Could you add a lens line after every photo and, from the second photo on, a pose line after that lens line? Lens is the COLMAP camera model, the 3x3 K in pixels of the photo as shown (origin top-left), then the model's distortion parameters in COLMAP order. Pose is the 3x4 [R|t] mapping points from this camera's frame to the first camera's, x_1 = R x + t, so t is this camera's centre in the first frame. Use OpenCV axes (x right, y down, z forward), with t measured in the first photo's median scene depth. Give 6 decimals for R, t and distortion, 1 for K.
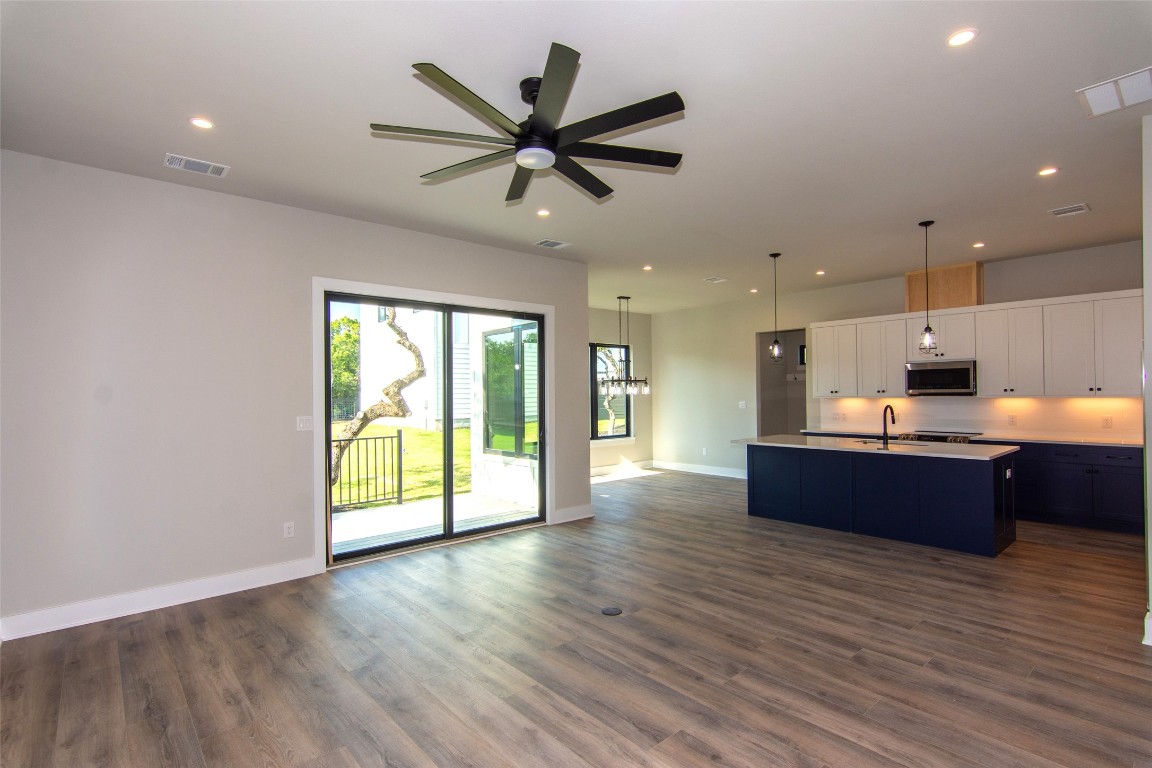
lens RADIAL K [[557.3, 0, 590.3], [0, 557.3, 390.7], [0, 0, 1]] dist [0.013148, -0.000236]
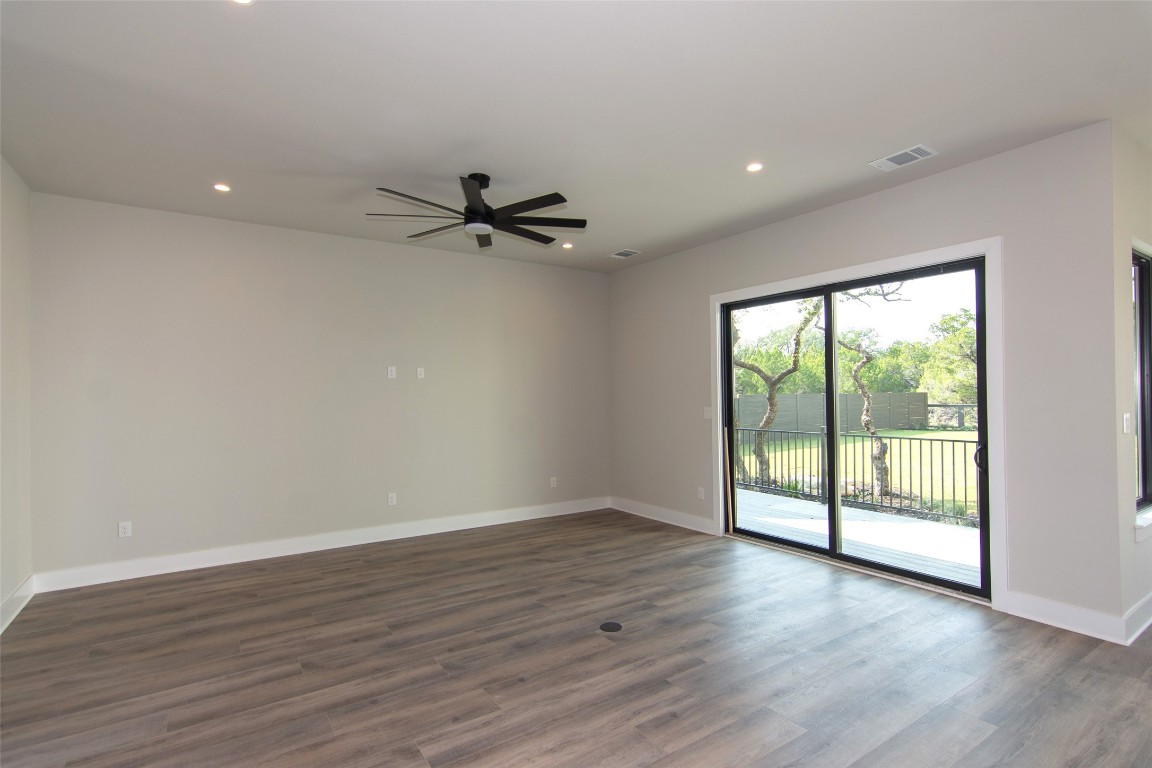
lens RADIAL K [[556.3, 0, 579.7], [0, 556.3, 389.0], [0, 0, 1]] dist [-0.010934, 0.000237]
pose [[-0.141748, -0.000765, -0.989903, 0.756586], [0.014408, 0.999892, -0.002836, 0.003231], [0.989798, -0.014664, -0.141721, 0.861403]]
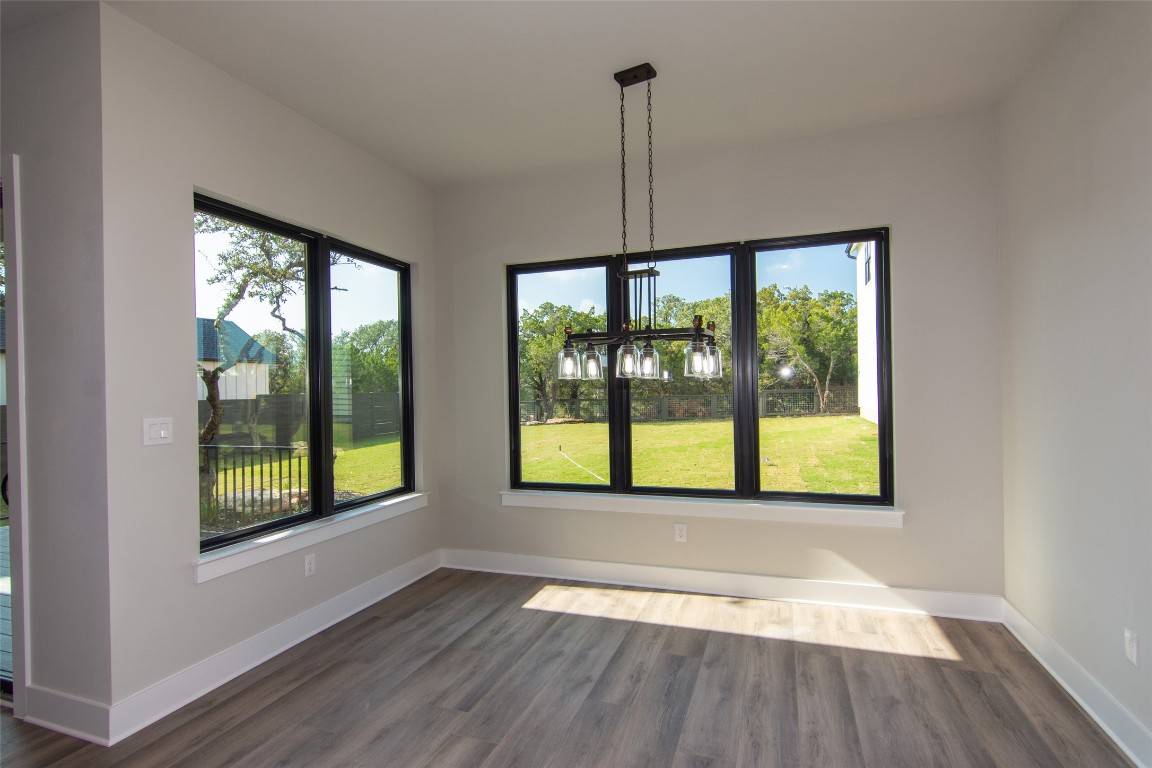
lens RADIAL K [[563.7, 0, 580.8], [0, 563.7, 389.7], [0, 0, 1]] dist [0.003391, 0.000021]
pose [[0.480503, 0.001192, -0.876992, 0.626716], [0.015813, 0.999825, 0.010023, 0.016620], [0.876851, -0.018684, 0.480400, 1.538686]]
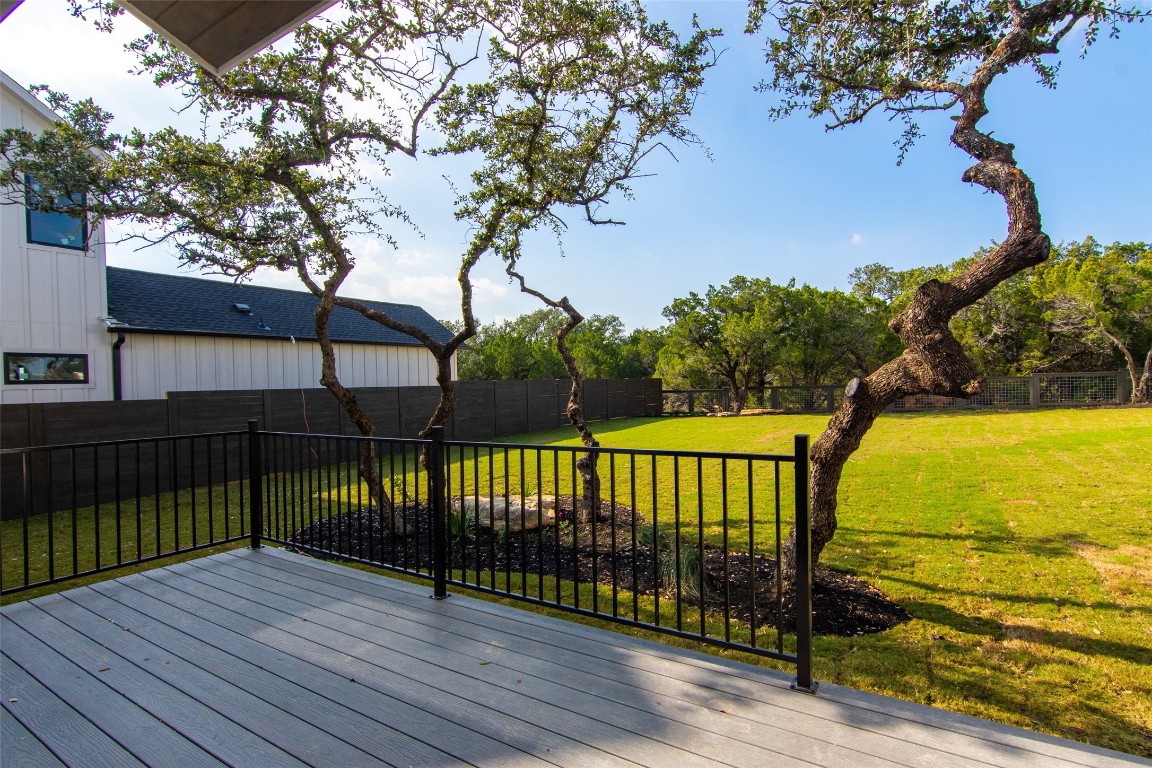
lens RADIAL K [[563.7, 0, 580.8], [0, 563.7, 389.7], [0, 0, 1]] dist [0.003391, 0.000021]
pose [[0.265086, 0.012573, -0.964143, -0.131022], [0.024726, 0.999498, 0.019832, 0.056368], [0.963908, -0.029096, 0.264642, 1.301486]]
